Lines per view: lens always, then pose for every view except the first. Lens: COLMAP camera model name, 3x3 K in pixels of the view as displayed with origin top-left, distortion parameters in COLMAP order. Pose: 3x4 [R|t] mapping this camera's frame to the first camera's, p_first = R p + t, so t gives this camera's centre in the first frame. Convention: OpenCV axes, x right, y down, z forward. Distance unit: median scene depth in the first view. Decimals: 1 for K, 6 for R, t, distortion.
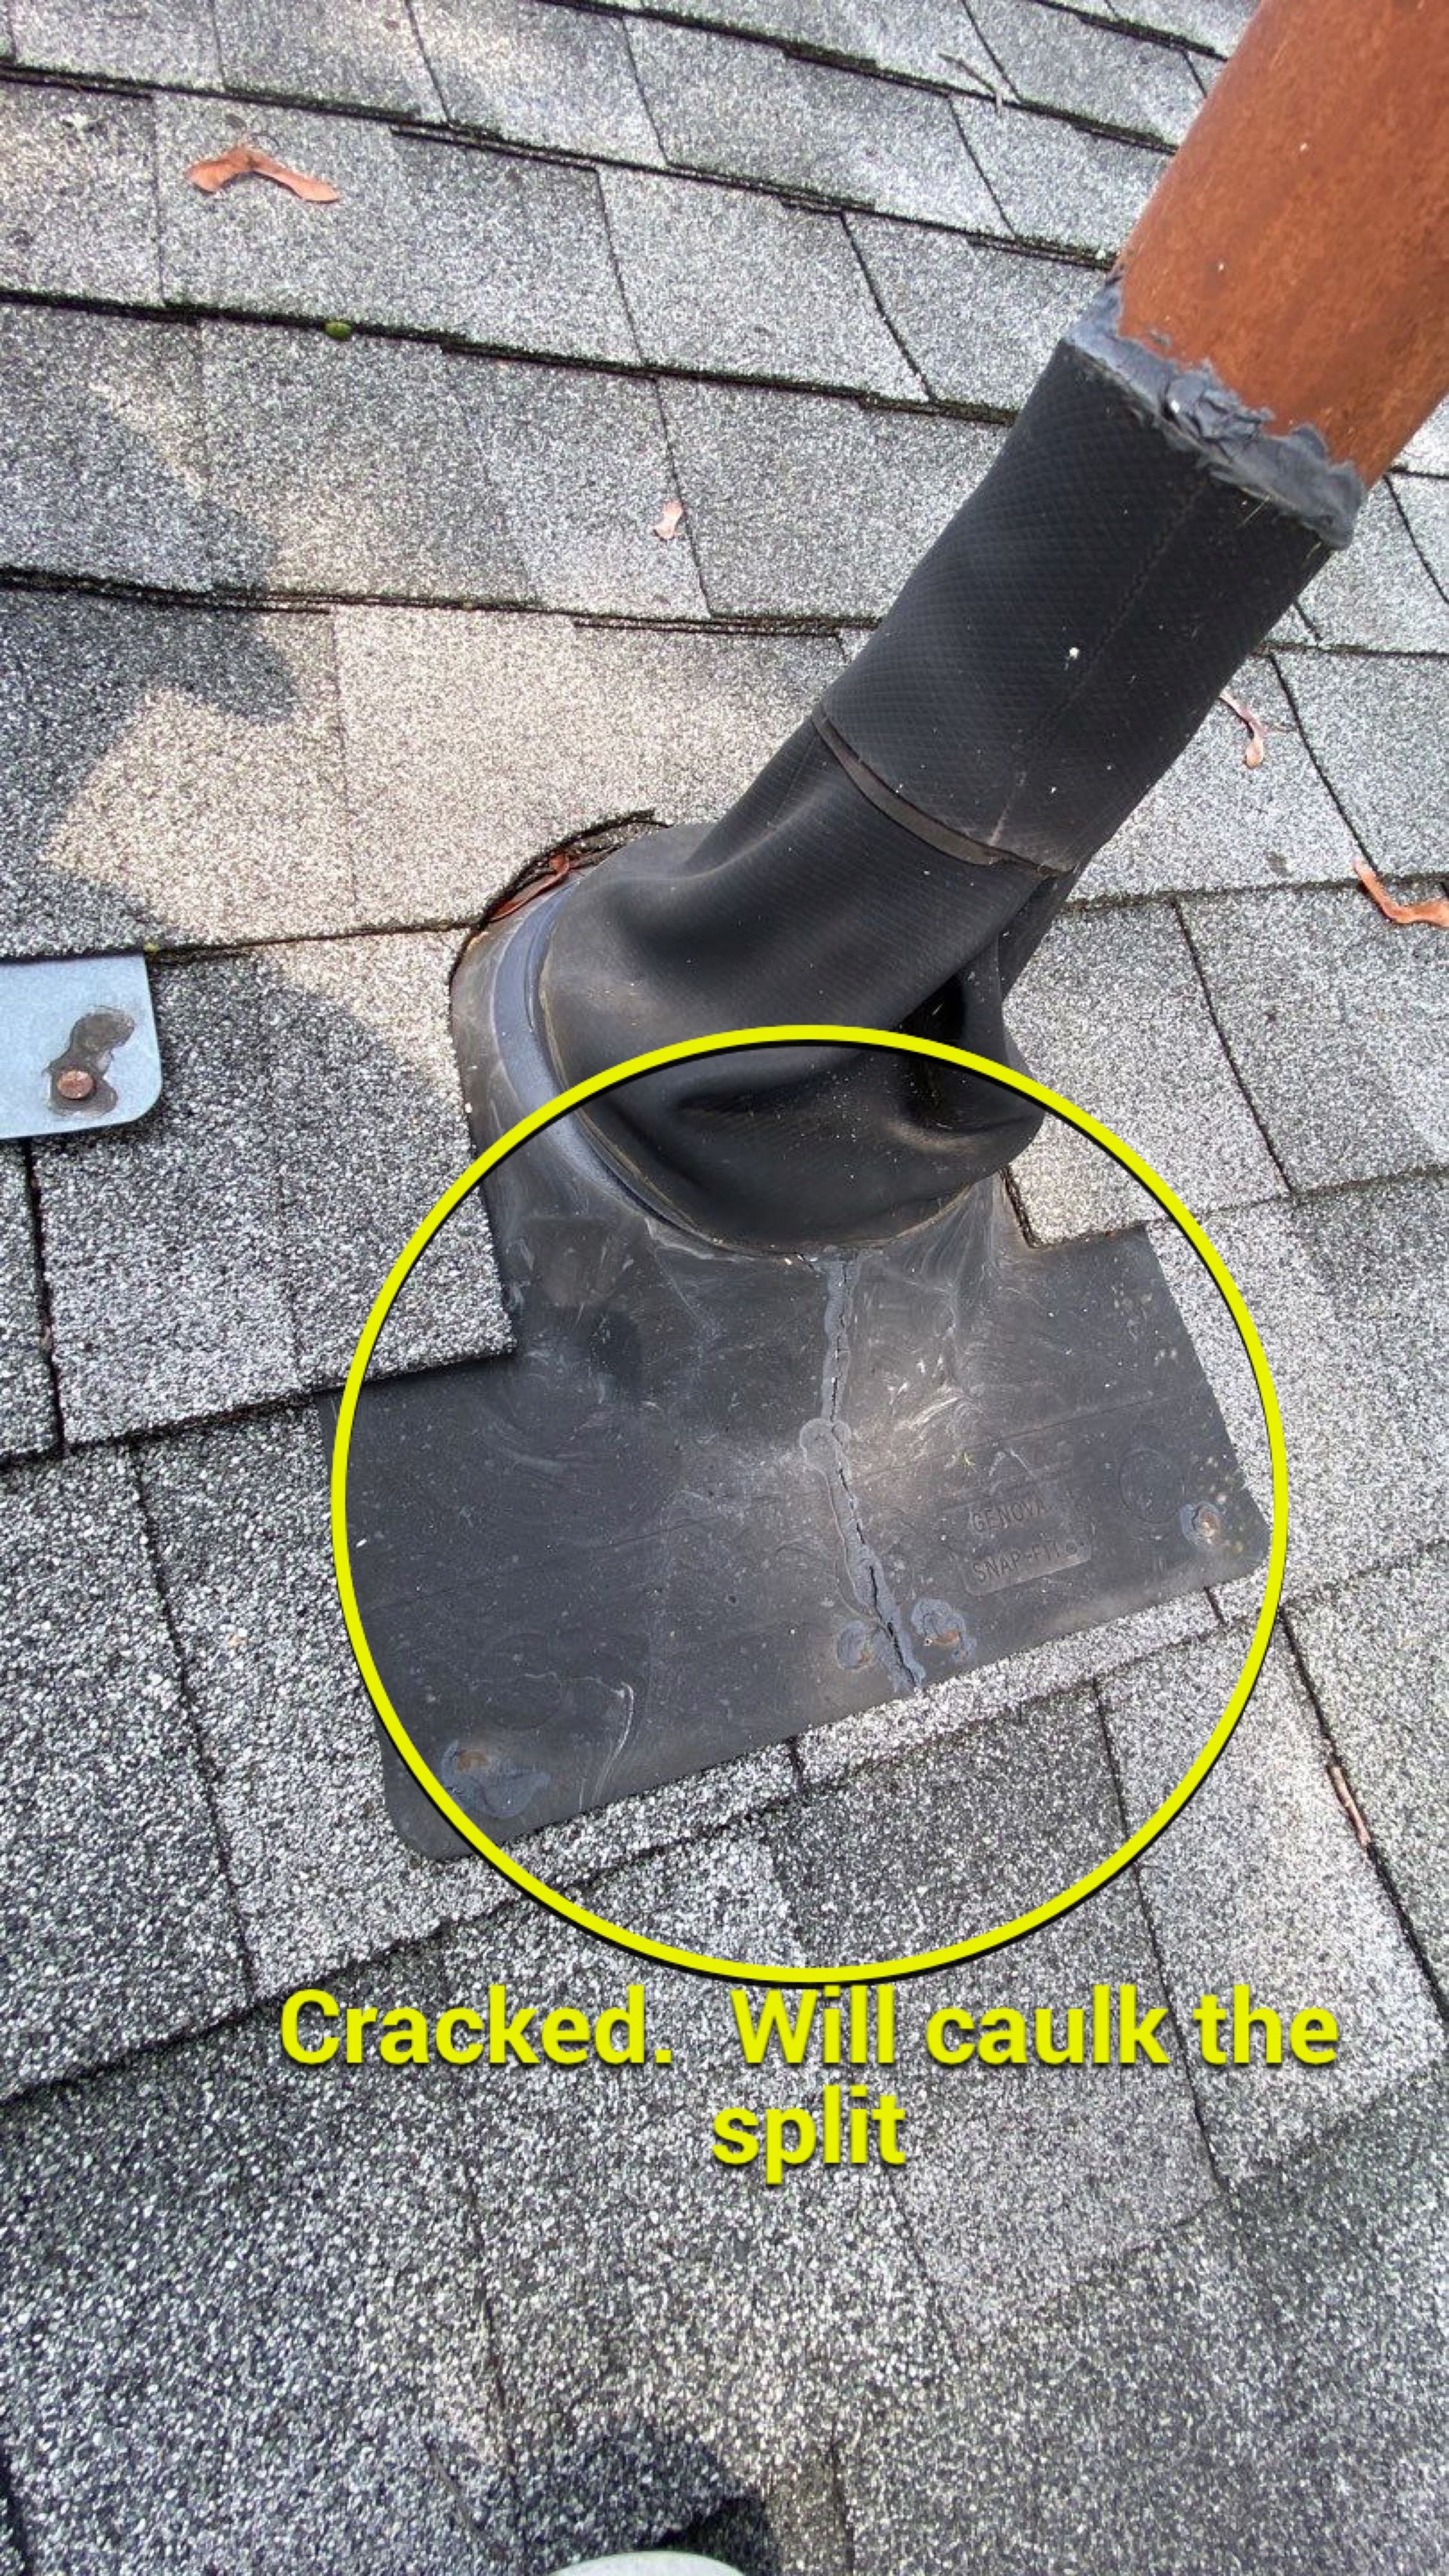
lens RADIAL K [[1035.7, 0, 724.5], [0, 1035.7, 1288.0], [0, 0, 1]] dist [0.012611, -0.015538]
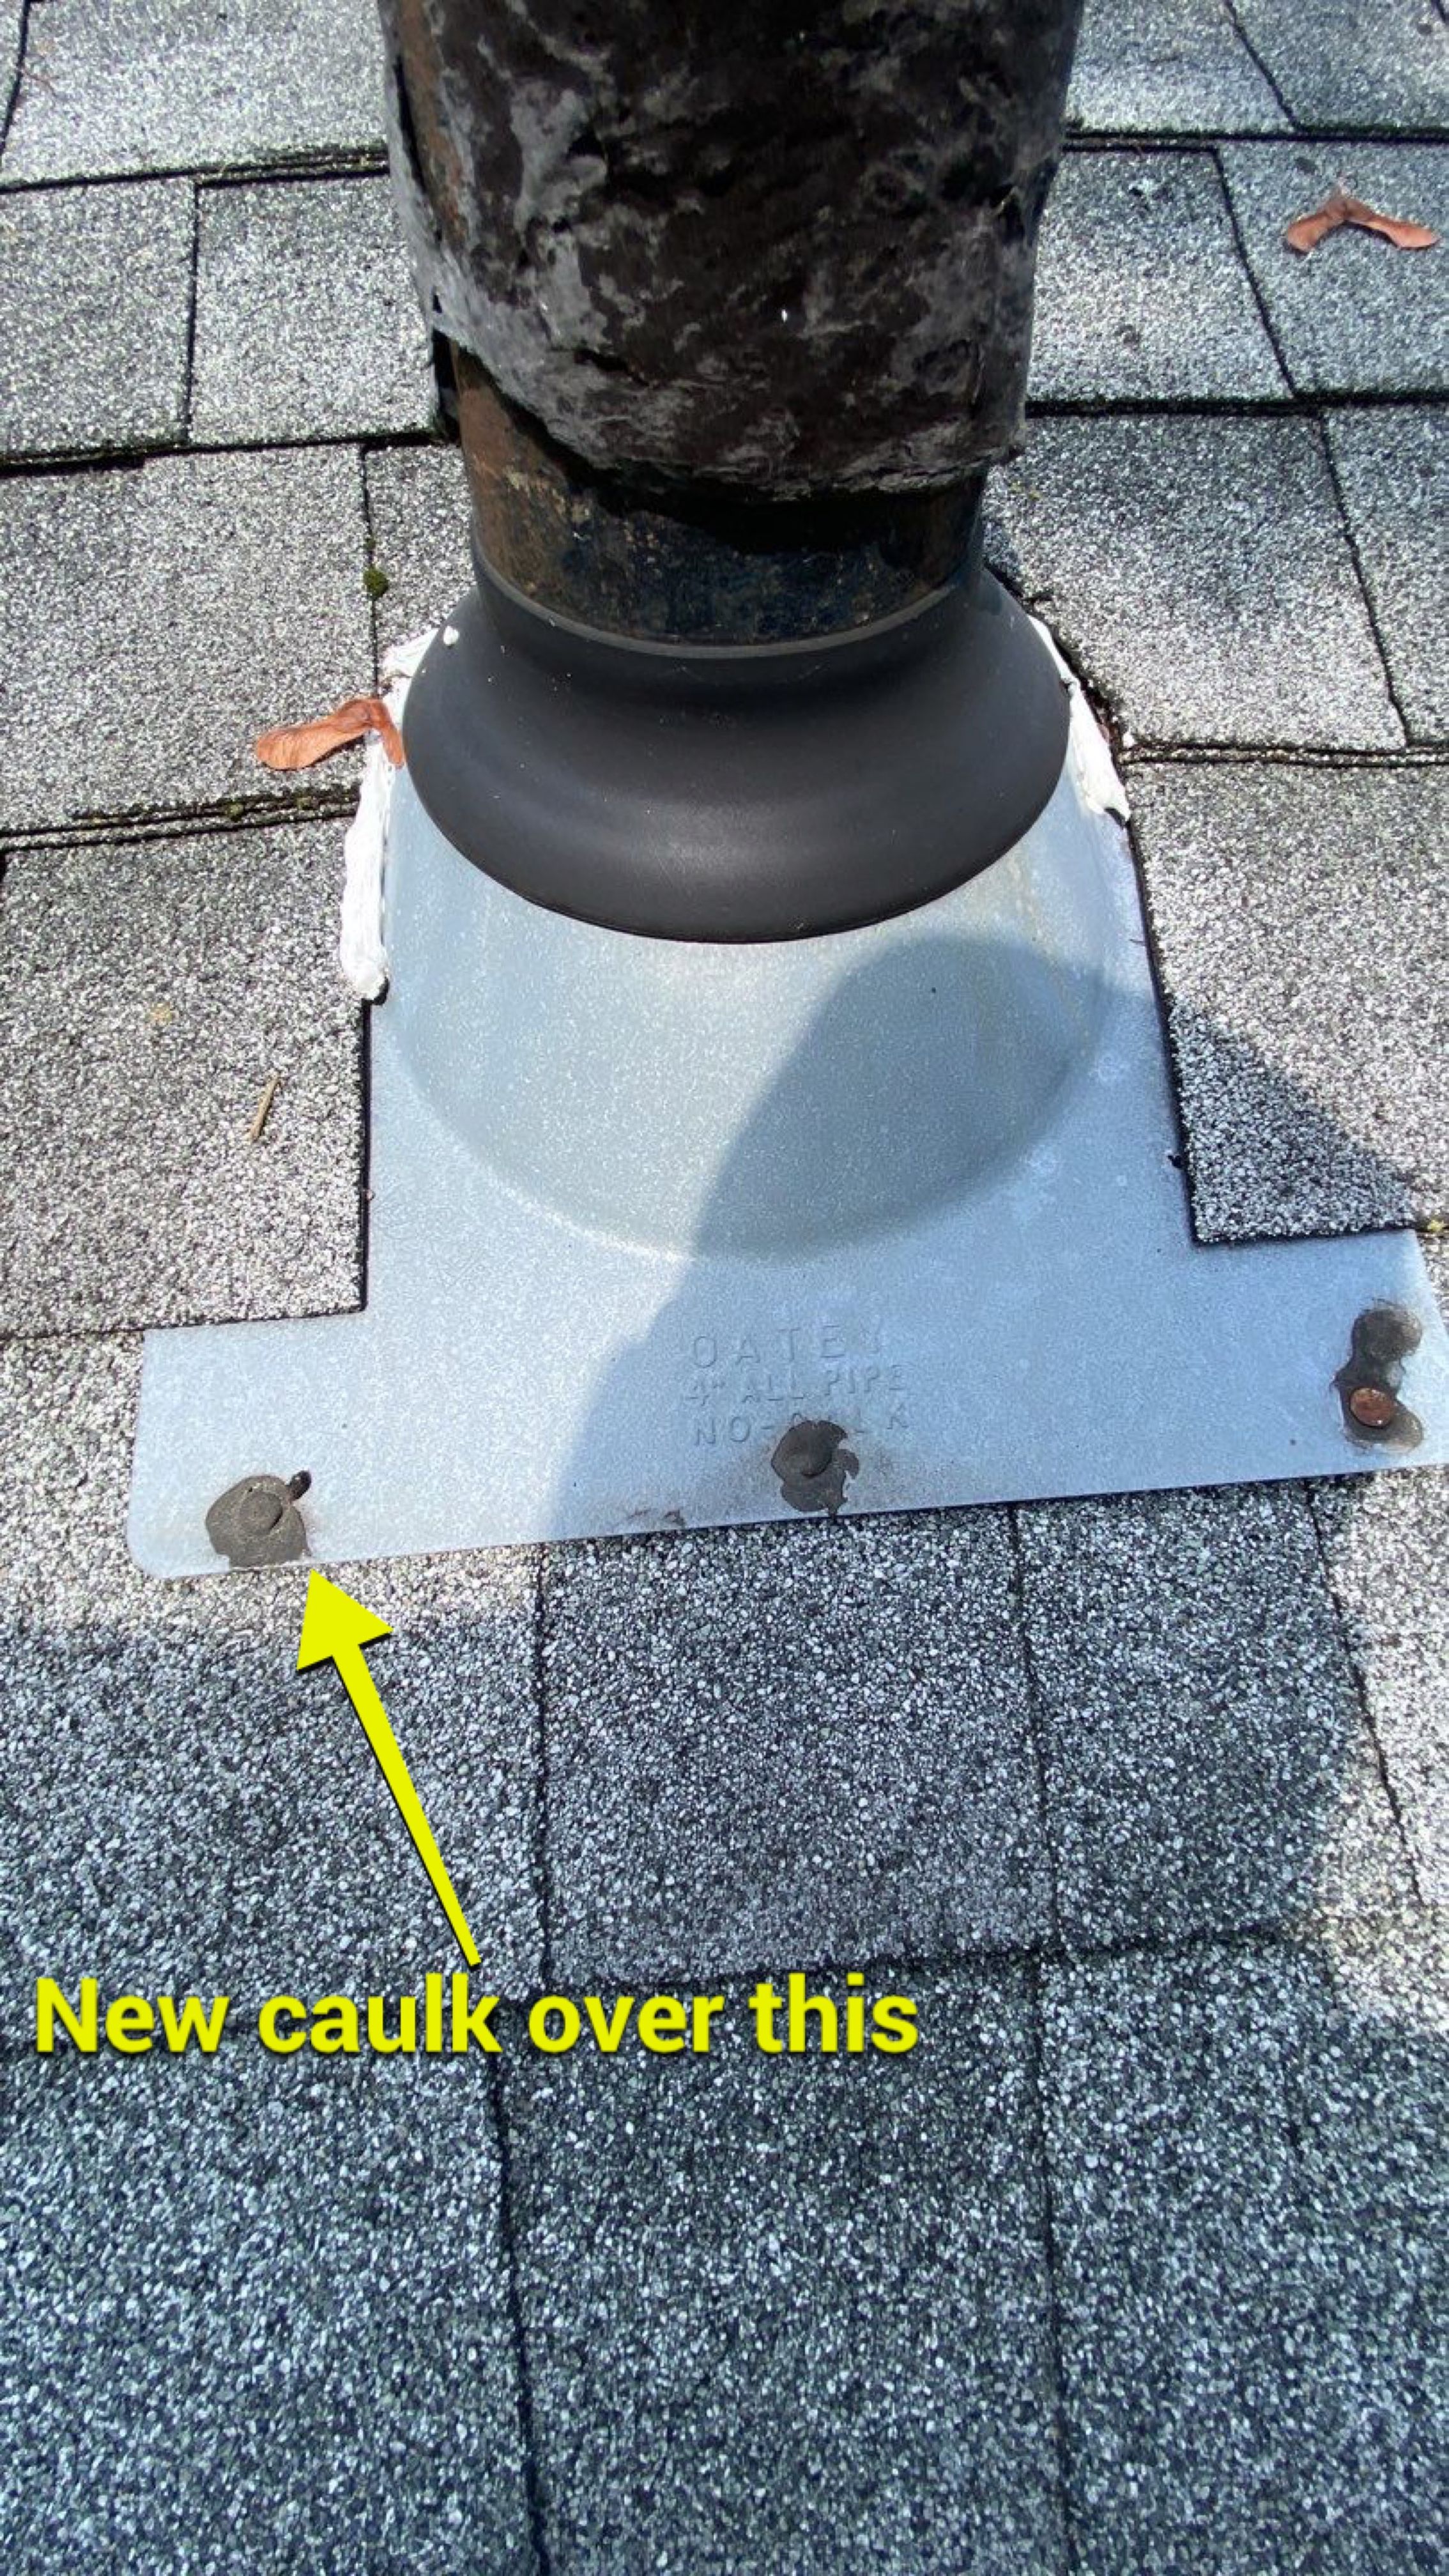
lens RADIAL K [[1035.7, 0, 724.5], [0, 1035.7, 1288.0], [0, 0, 1]] dist [0.012611, -0.015538]
pose [[0.944887, 0.103430, -0.310629, -0.767396], [-0.104470, 0.994439, 0.013334, -0.219858], [0.310281, 0.019853, 0.950438, 0.068630]]
